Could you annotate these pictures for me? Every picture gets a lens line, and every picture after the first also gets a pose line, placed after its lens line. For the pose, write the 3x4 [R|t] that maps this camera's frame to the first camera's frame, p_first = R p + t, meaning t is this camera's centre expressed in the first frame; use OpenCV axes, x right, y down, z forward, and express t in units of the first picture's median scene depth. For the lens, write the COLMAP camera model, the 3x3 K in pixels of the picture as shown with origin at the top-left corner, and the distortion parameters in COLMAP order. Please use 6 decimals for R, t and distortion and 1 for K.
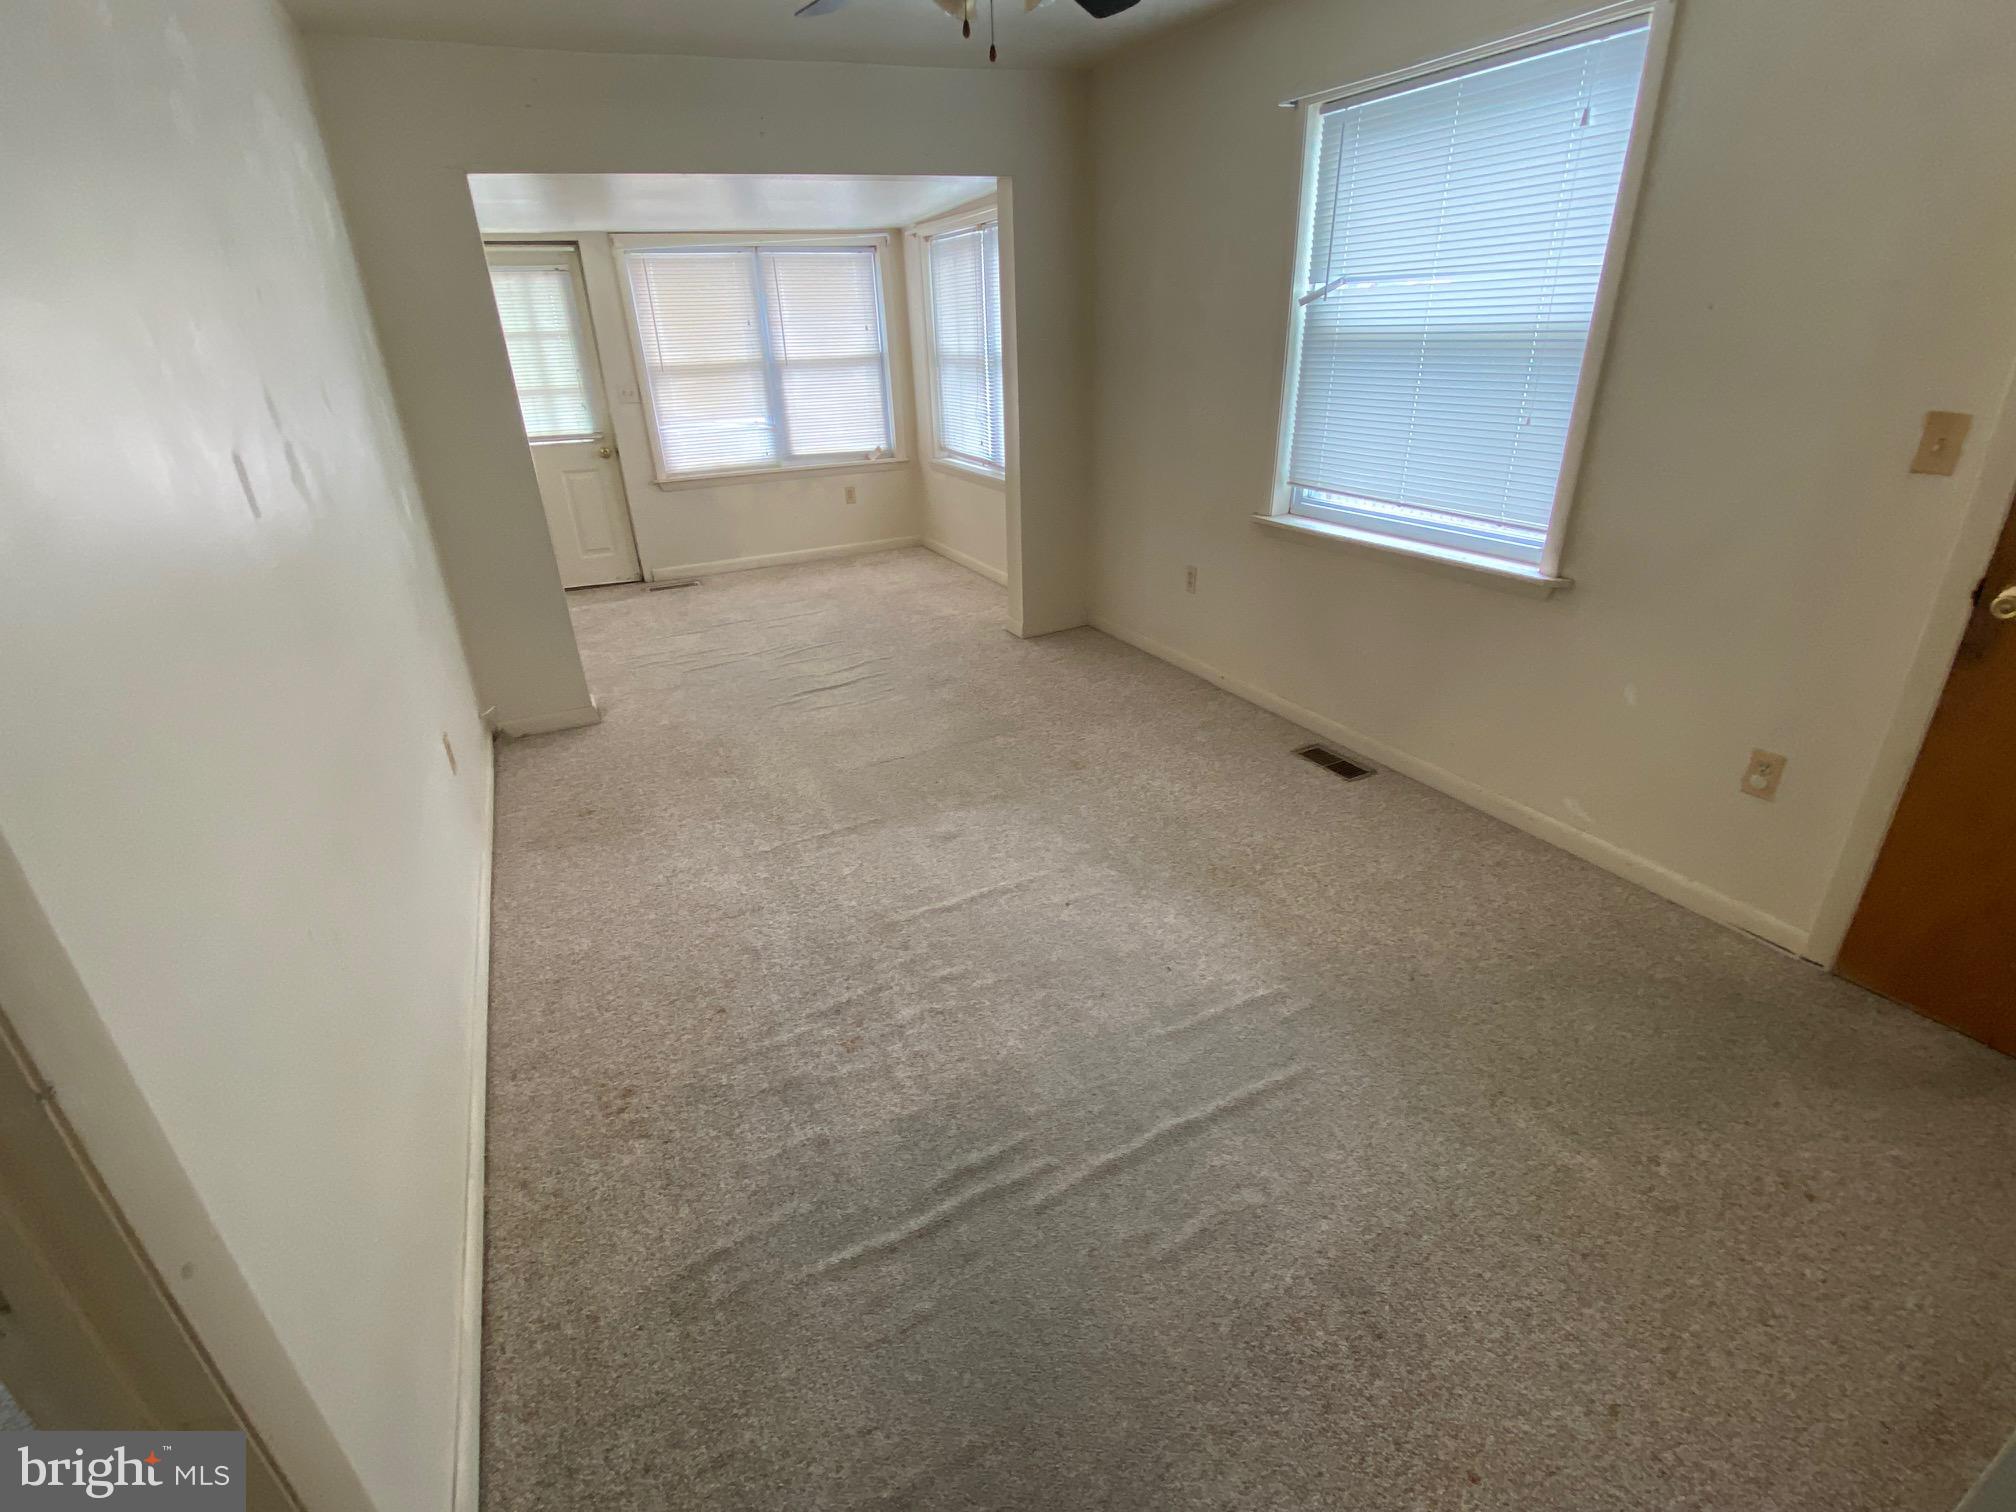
lens RADIAL K [[940.0, 0, 1014.0], [0, 940.0, 770.8], [0, 0, 1]] dist [0.004639, -0.011050]
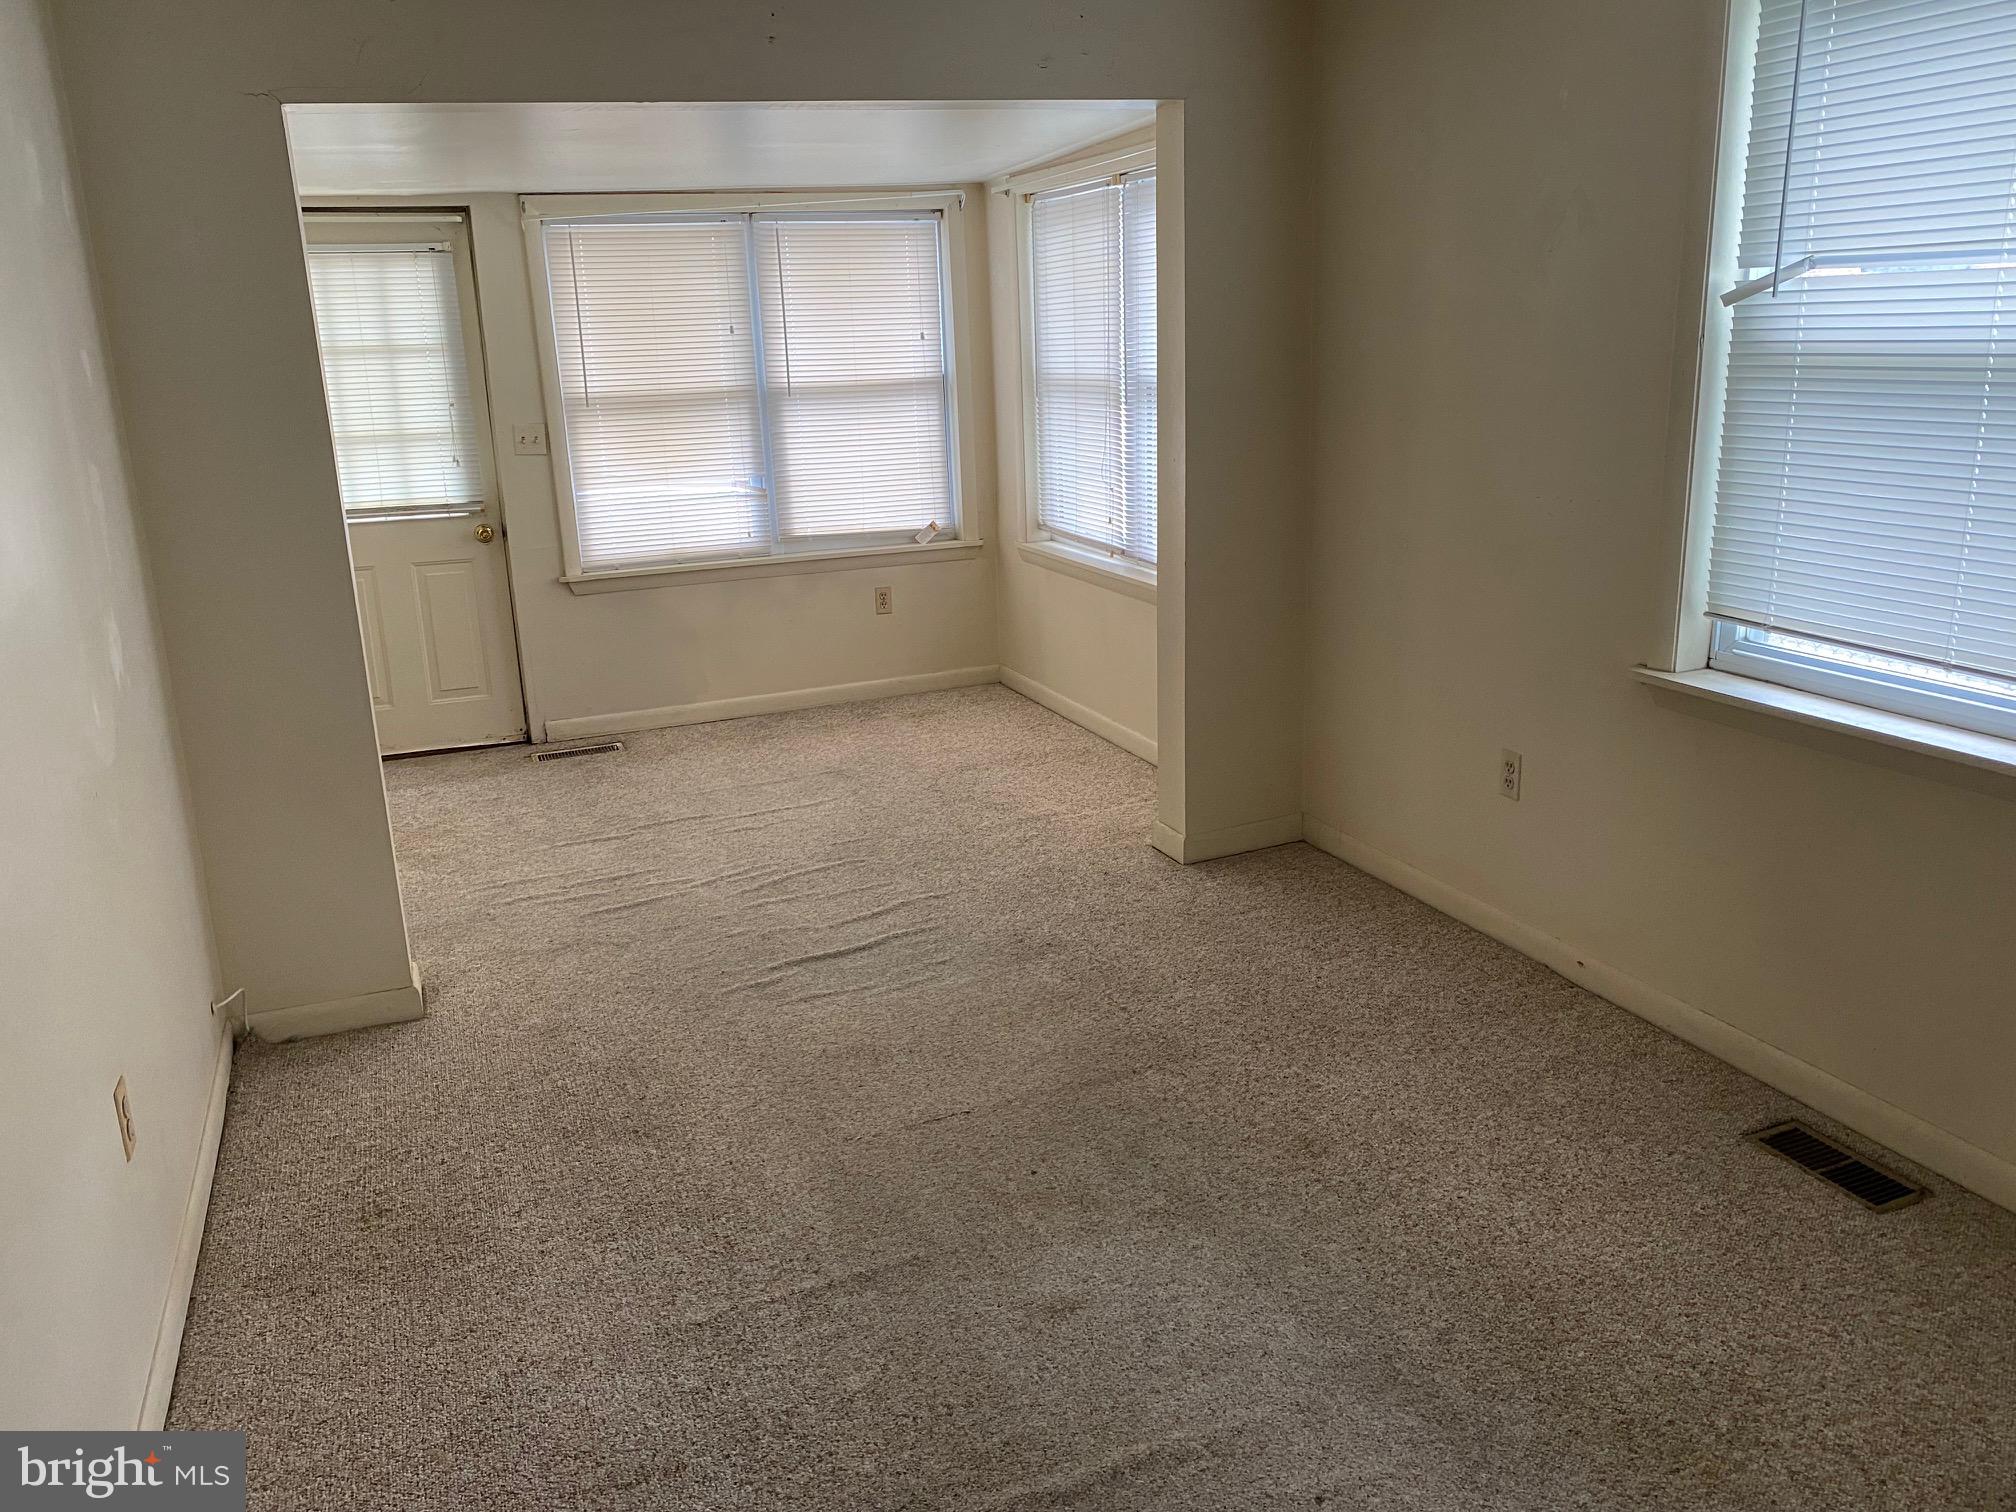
lens RADIAL K [[1561.8, 0, 1008.7], [0, 1561.8, 752.4], [0, 0, 1]] dist [0.004879, -0.029695]
pose [[0.996706, 0.017724, -0.079141, -0.029441], [-0.031138, 0.984670, -0.171628, -0.059821], [0.074886, 0.173527, 0.981978, 0.106580]]
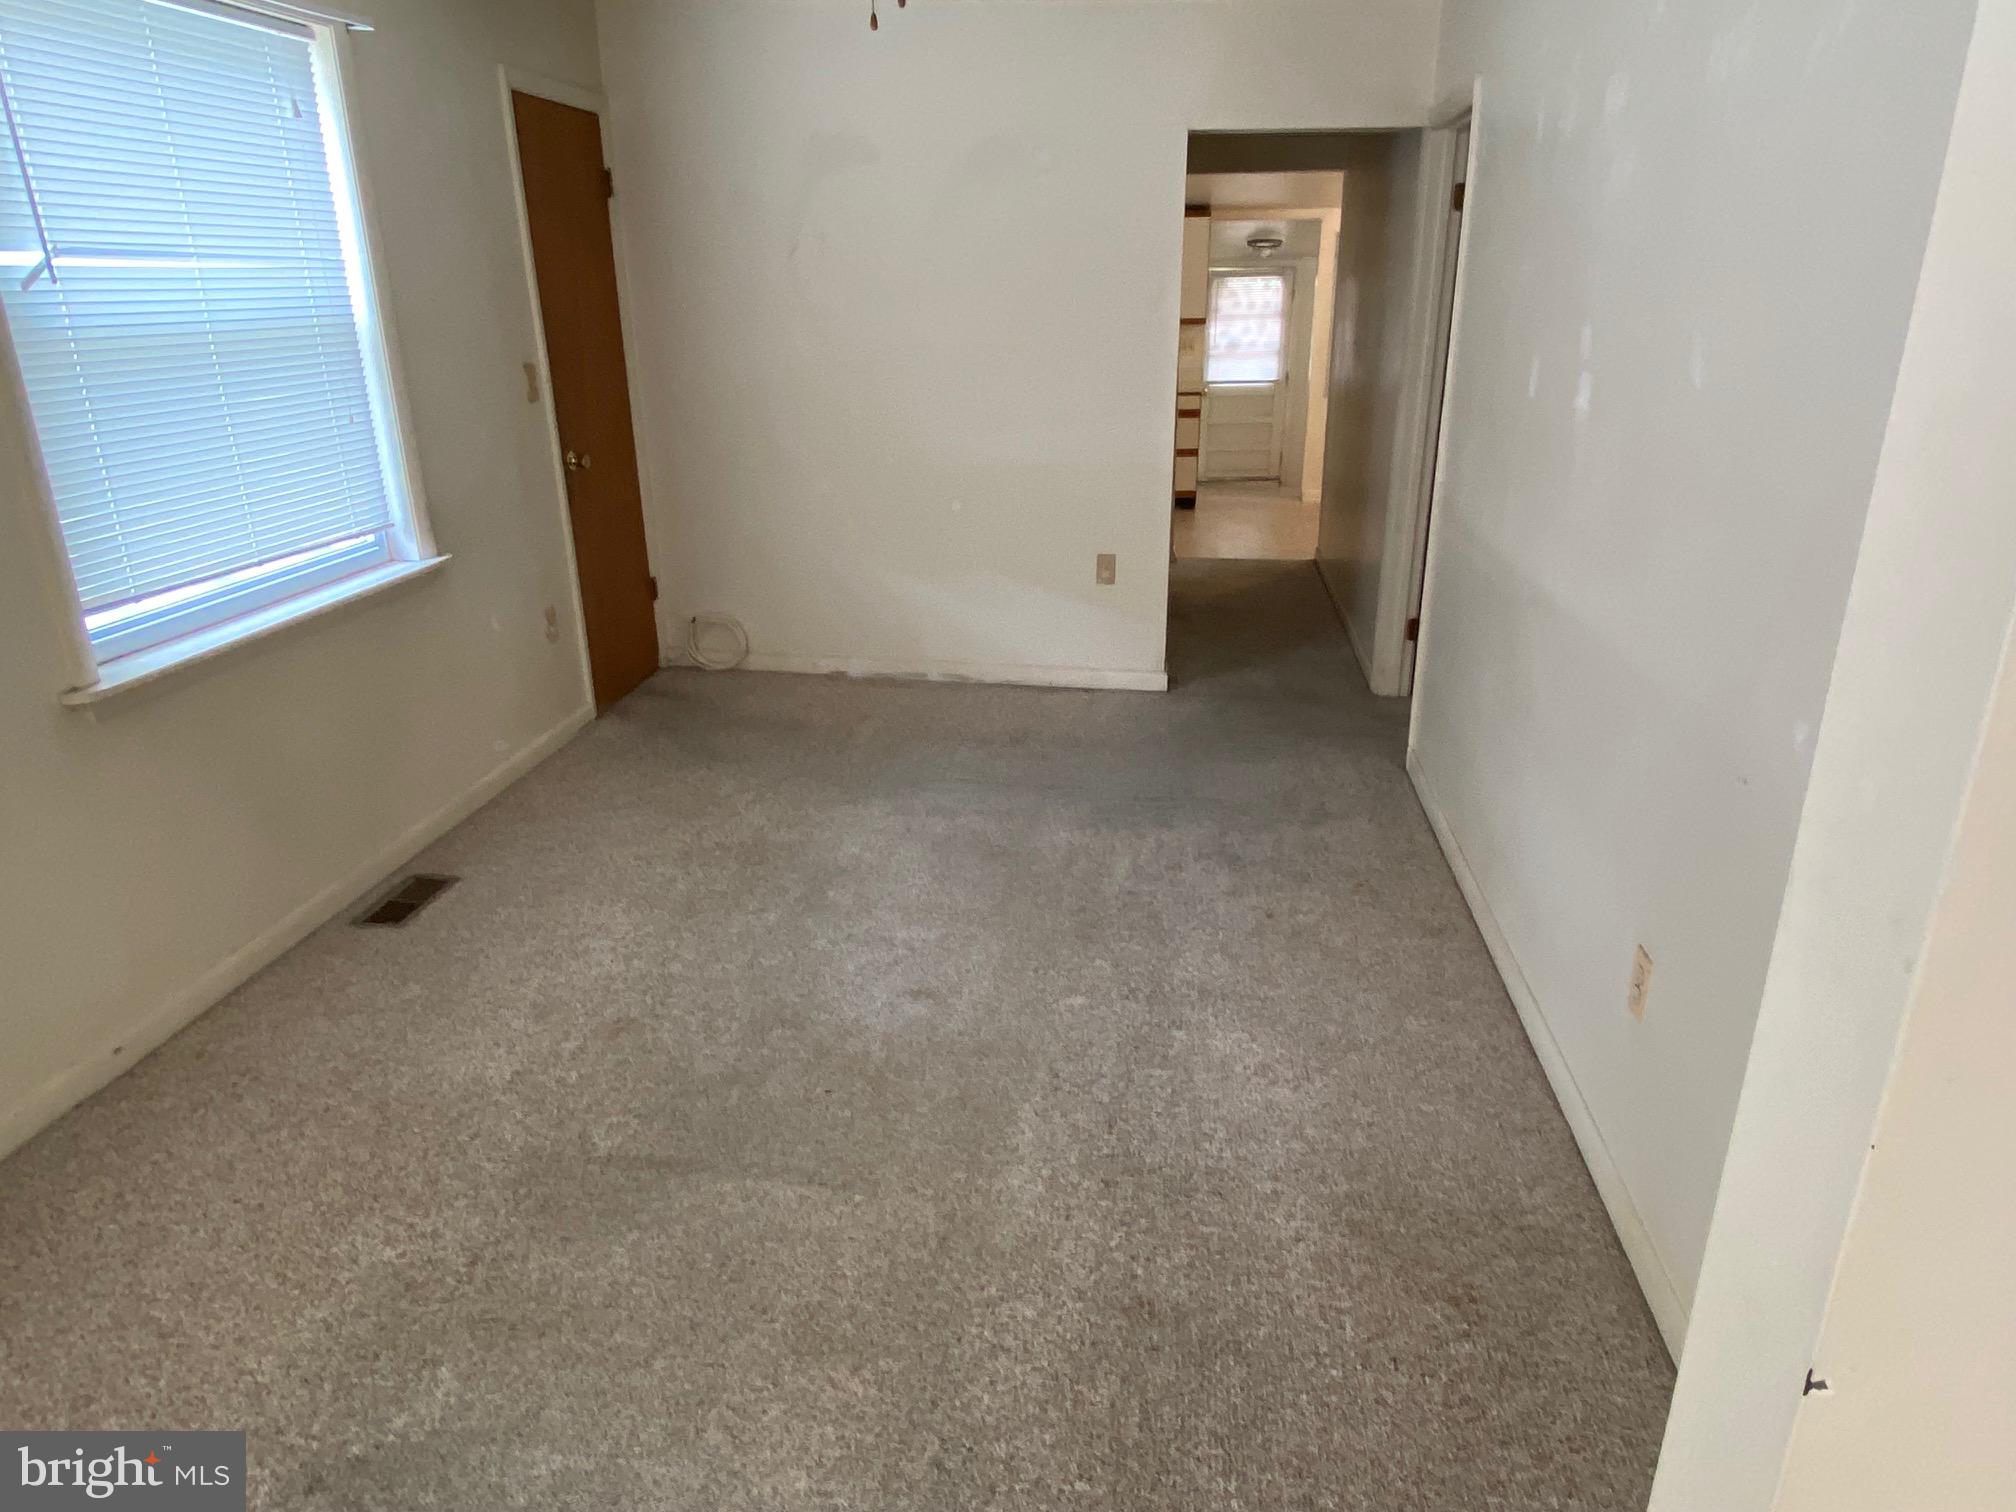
lens RADIAL K [[1235.4, 0, 1009.6], [0, 1235.4, 749.4], [0, 0, 1]] dist [0.001543, -0.001823]
pose [[-0.830772, -0.162295, 0.532426, -0.464240], [0.261219, 0.730988, 0.630414, -0.499647], [-0.491510, 0.662810, -0.564890, 1.079171]]
